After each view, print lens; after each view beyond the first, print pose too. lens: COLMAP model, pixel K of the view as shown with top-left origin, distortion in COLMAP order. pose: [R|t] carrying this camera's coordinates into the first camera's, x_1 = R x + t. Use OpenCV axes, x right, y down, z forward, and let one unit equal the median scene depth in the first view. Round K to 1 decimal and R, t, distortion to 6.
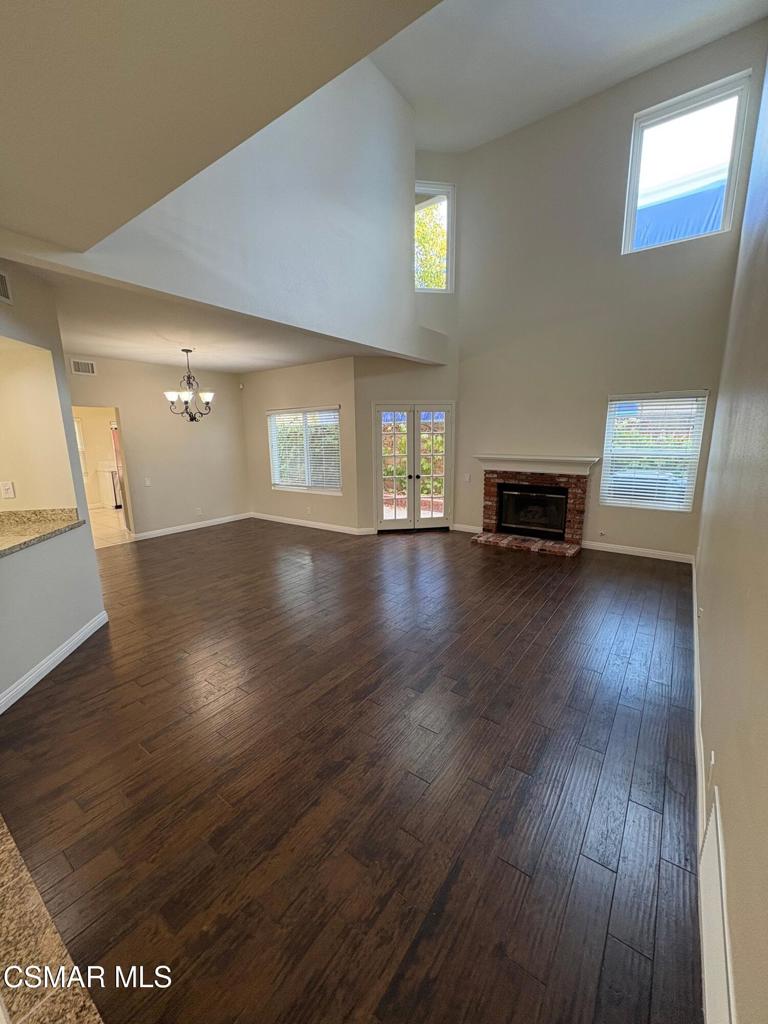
lens RADIAL K [[404.5, 0, 384.0], [0, 404.5, 512.0], [0, 0, 1]] dist [-0.009813, 0.000011]
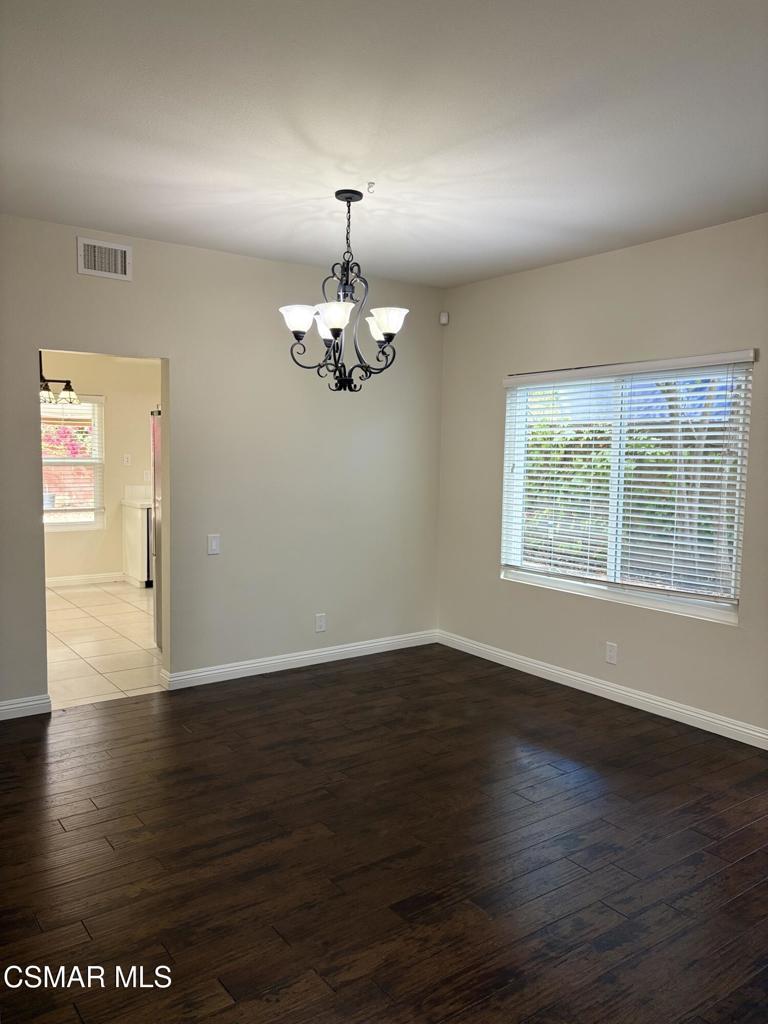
lens RADIAL K [[771.9, 0, 384.0], [0, 771.9, 512.0], [0, 0, 1]] dist [0.006343, -0.002702]
pose [[0.949732, 0.055743, -0.308063, -0.206905], [-0.089234, 0.991401, -0.095711, -0.050369], [0.300079, 0.118389, 0.946539, 0.348204]]
